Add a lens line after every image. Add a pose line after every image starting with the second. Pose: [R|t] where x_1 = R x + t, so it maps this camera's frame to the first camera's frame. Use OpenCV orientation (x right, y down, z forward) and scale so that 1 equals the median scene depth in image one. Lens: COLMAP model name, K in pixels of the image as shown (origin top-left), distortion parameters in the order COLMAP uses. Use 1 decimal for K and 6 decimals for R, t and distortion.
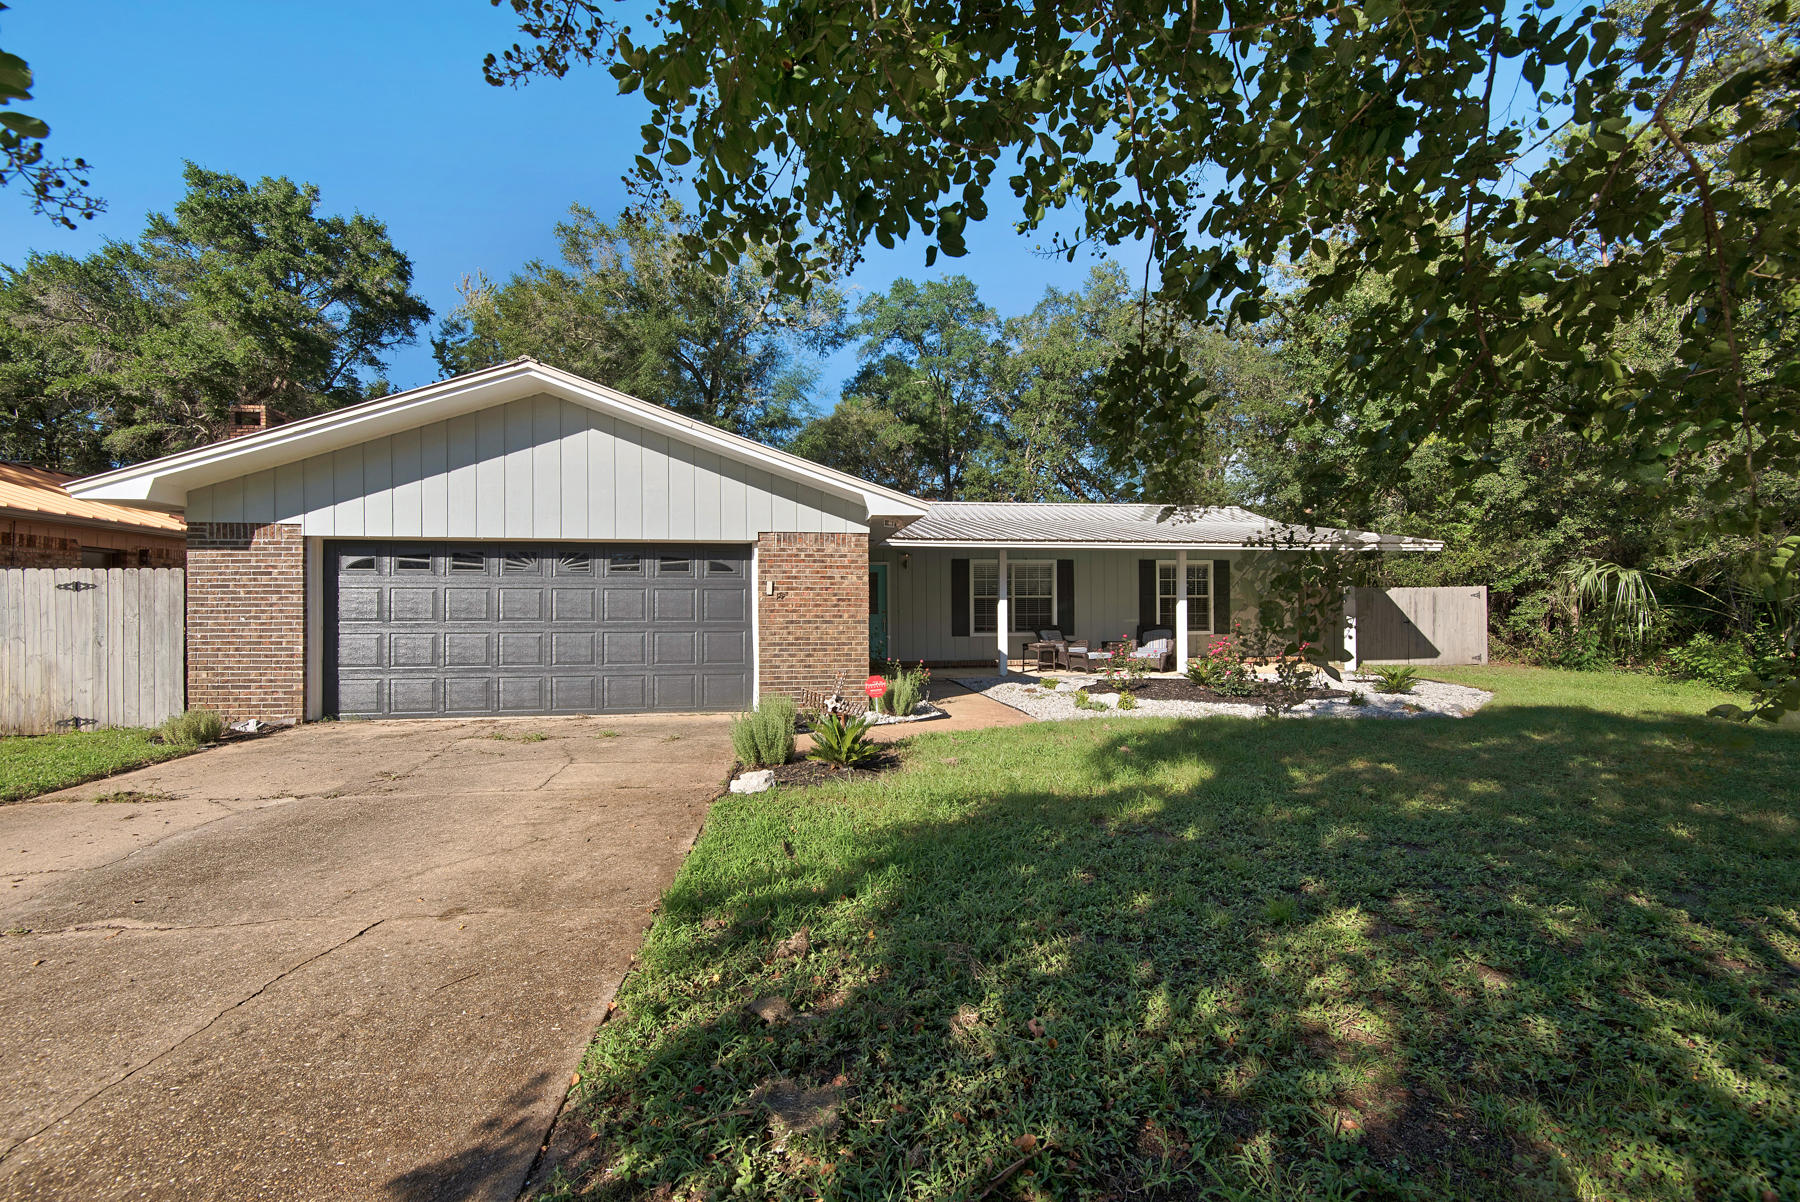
lens RADIAL K [[813.0, 0, 906.5], [0, 813.0, 607.6], [0, 0, 1]] dist [0.041537, -0.024097]
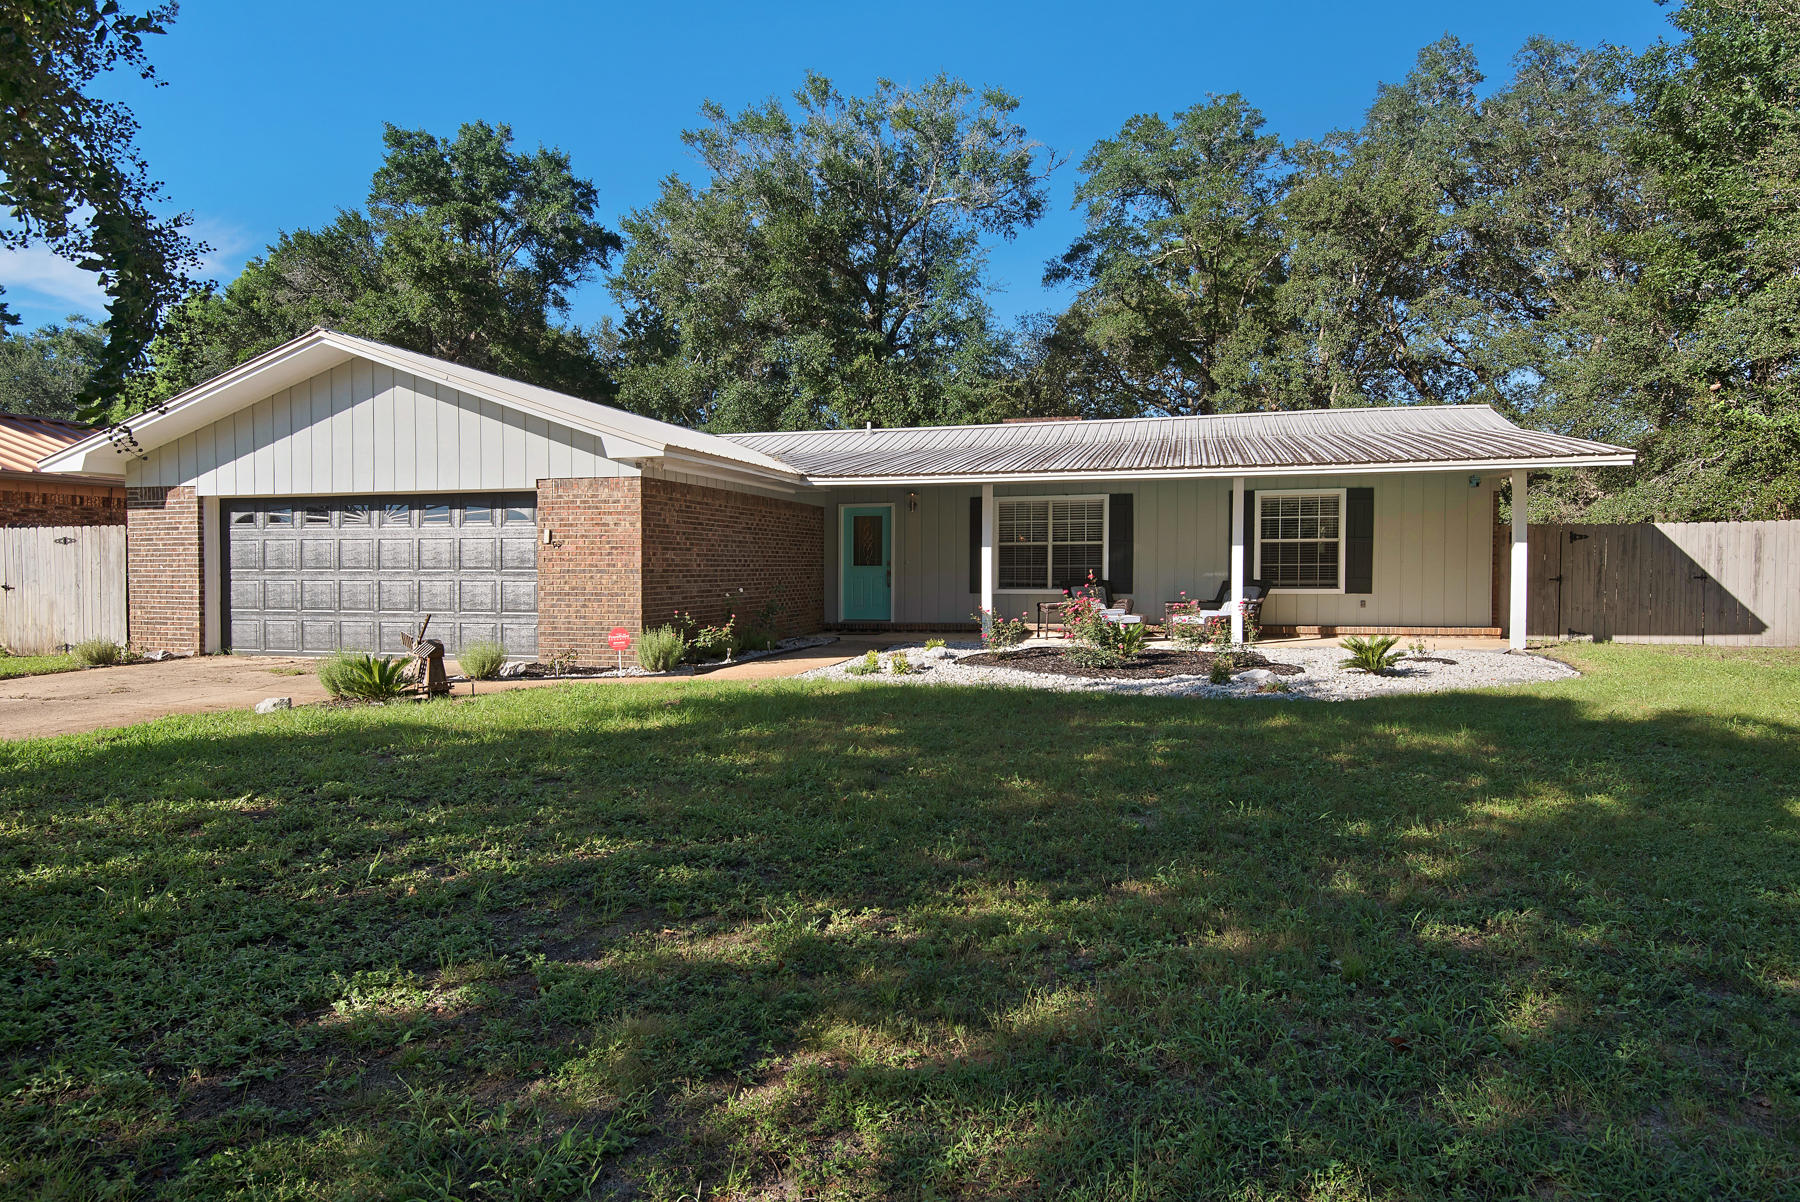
lens RADIAL K [[1088.7, 0, 900.0], [0, 1088.7, 601.0], [0, 0, 1]] dist [0.032222, 0.000395]
pose [[0.916347, 0.011881, -0.400208, 0.429726], [0.002375, 0.999381, 0.035106, 0.005011], [0.400378, -0.033120, 0.915752, -0.021112]]
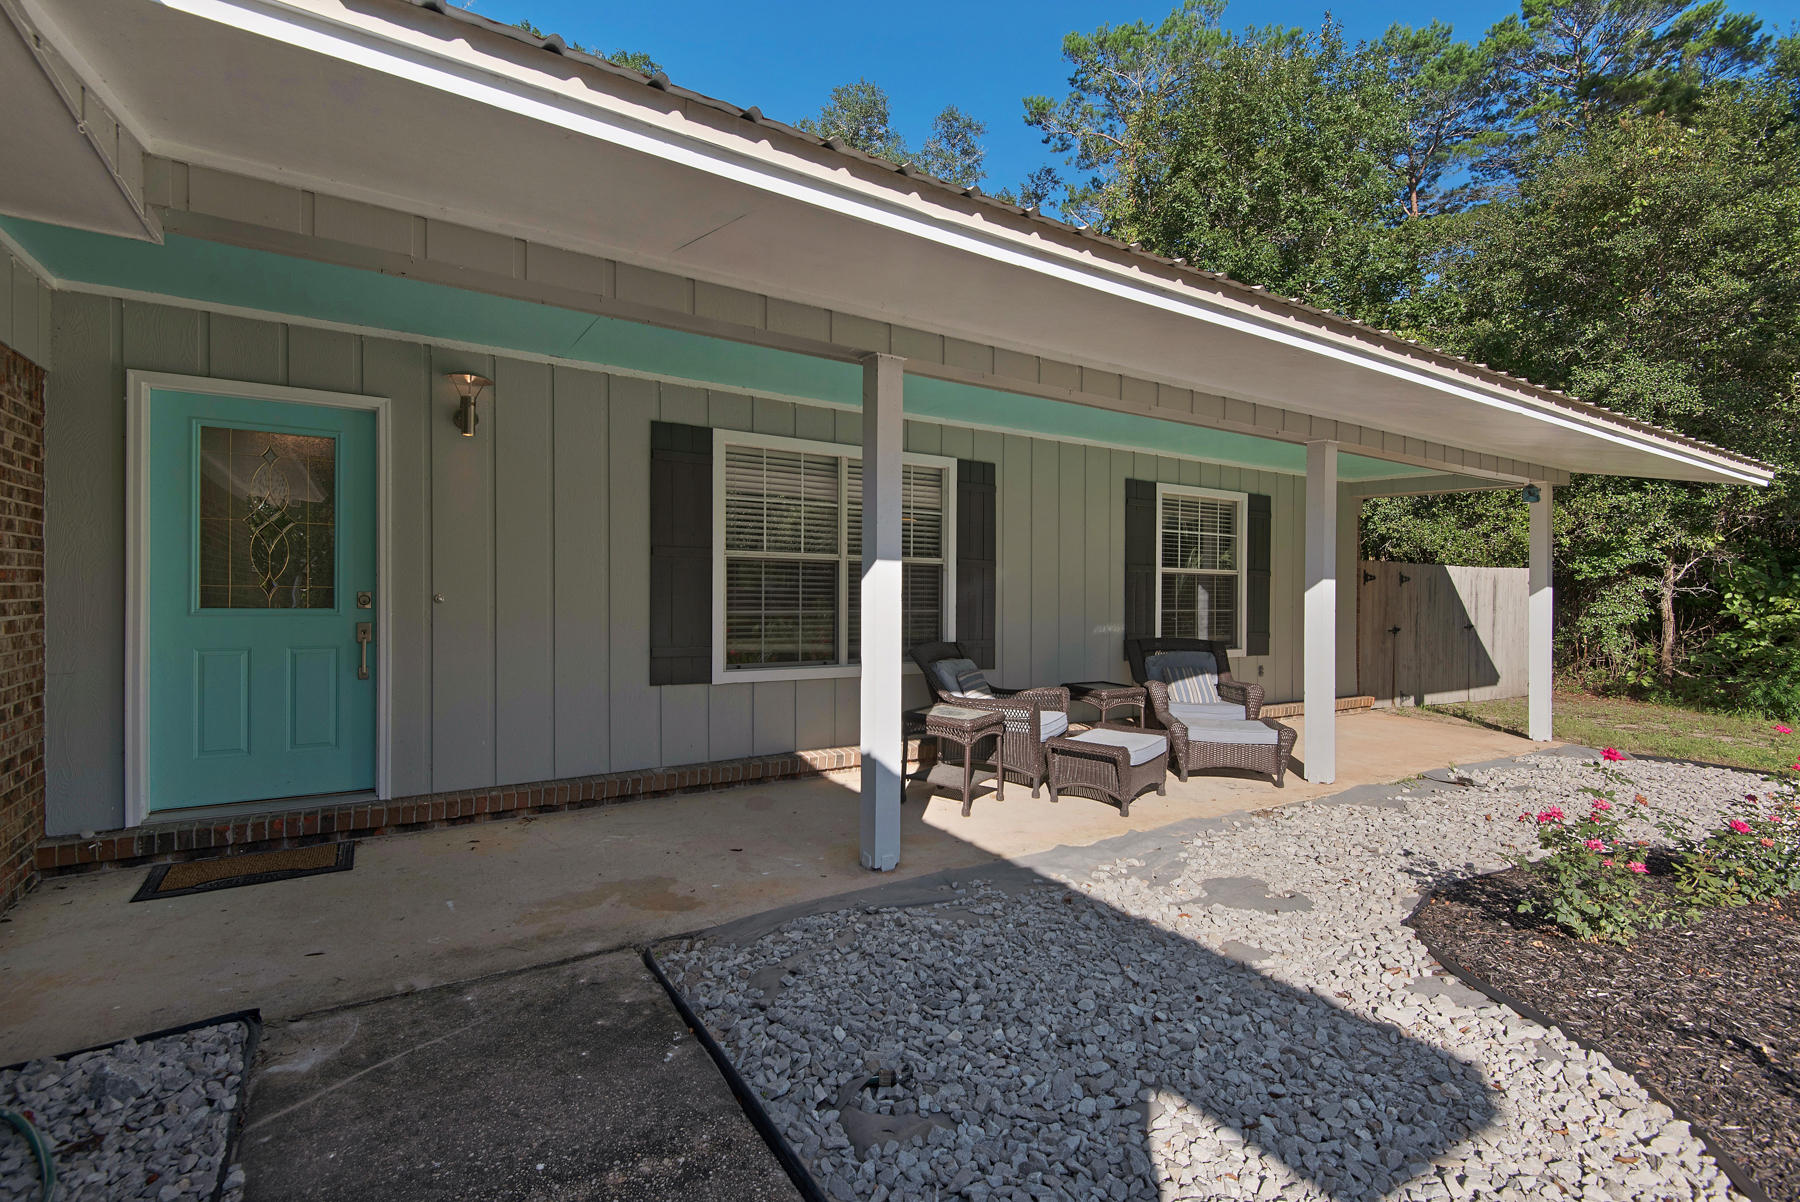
lens RADIAL K [[813.0, 0, 906.5], [0, 813.0, 607.6], [0, 0, 1]] dist [0.041537, -0.024097]
pose [[0.916455, 0.009260, 0.400030, 0.022869], [-0.020357, 0.999517, 0.023499, -0.001288], [-0.399619, -0.029679, 0.916201, 0.700043]]
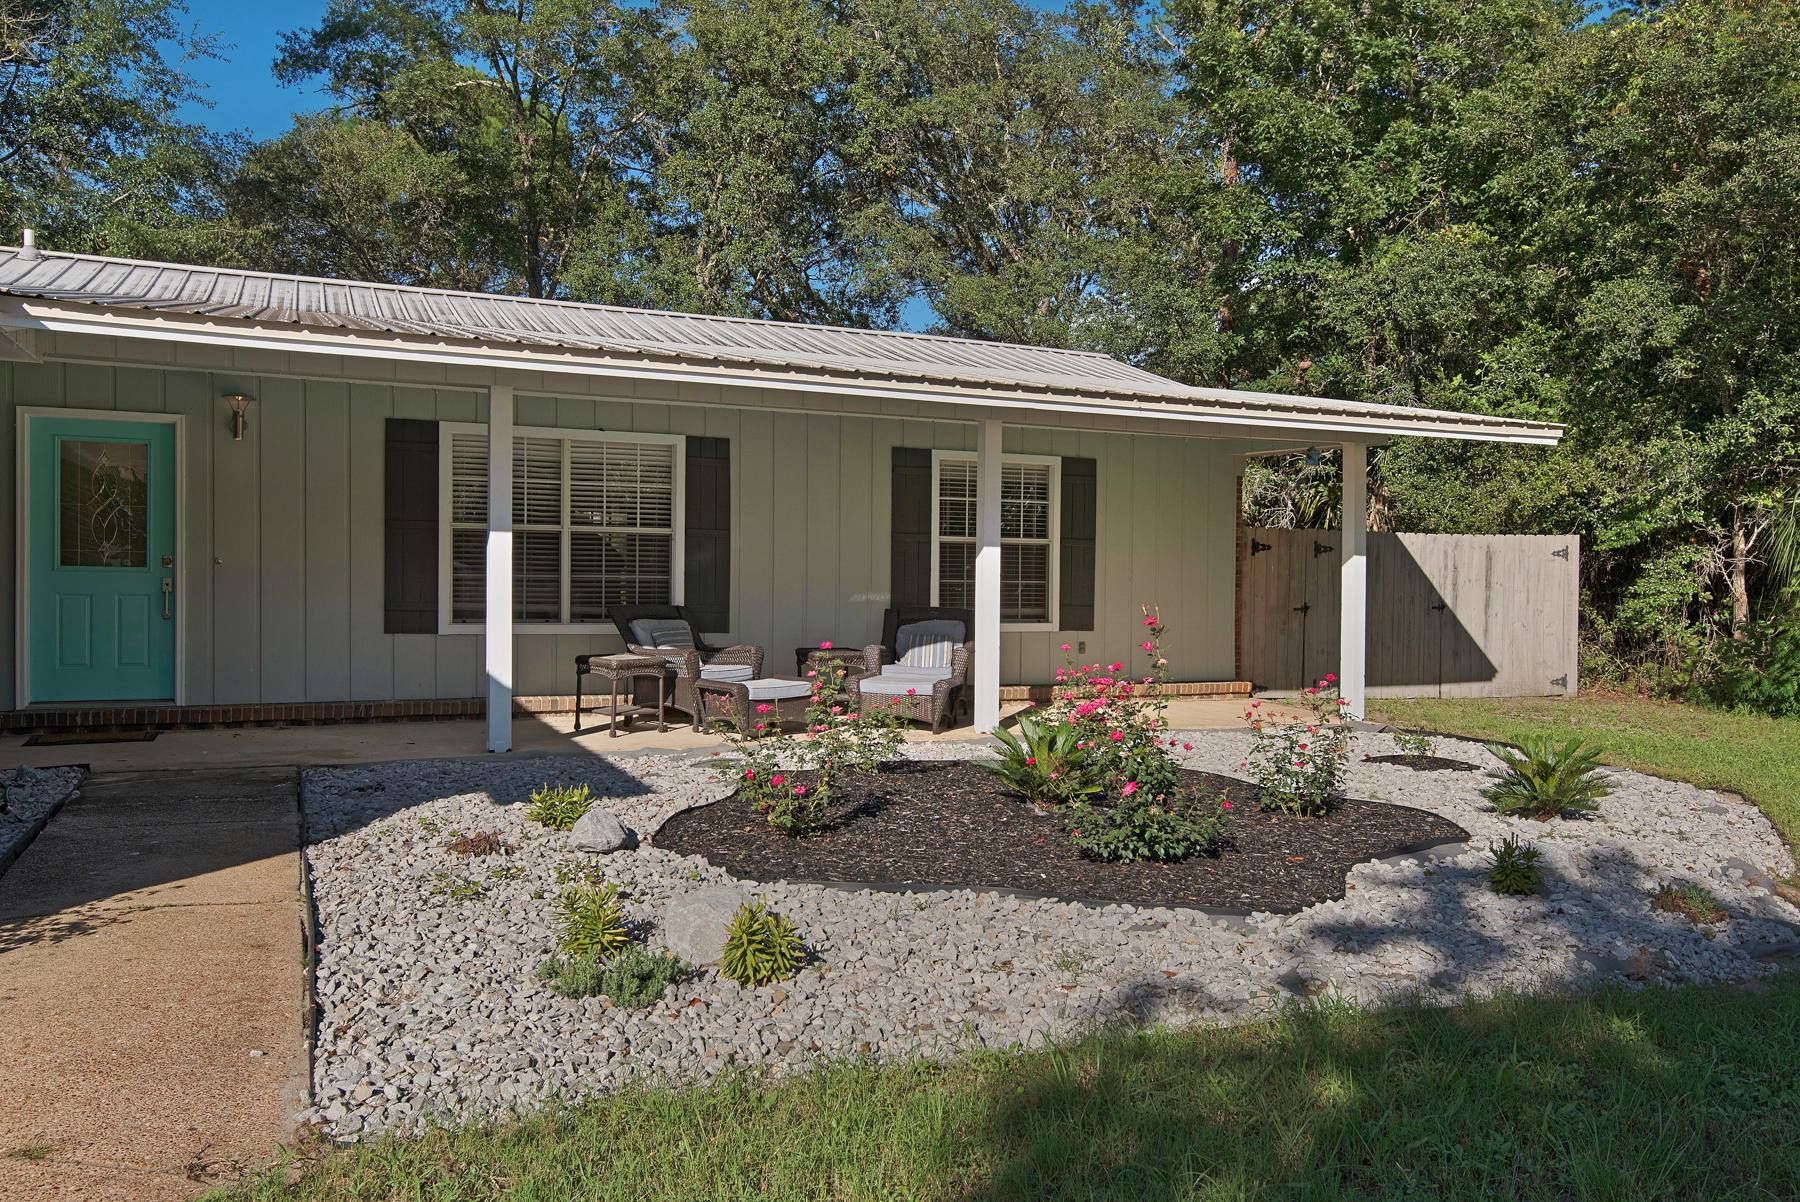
lens RADIAL K [[1358.2, 0, 898.8], [0, 1358.2, 615.2], [0, 0, 1]] dist [0.030211, -0.004111]
pose [[0.966611, 0.011618, 0.255985, 0.122136], [-0.021490, 0.999128, 0.035801, 0.001019], [-0.255346, -0.040107, 0.966018, 0.361025]]
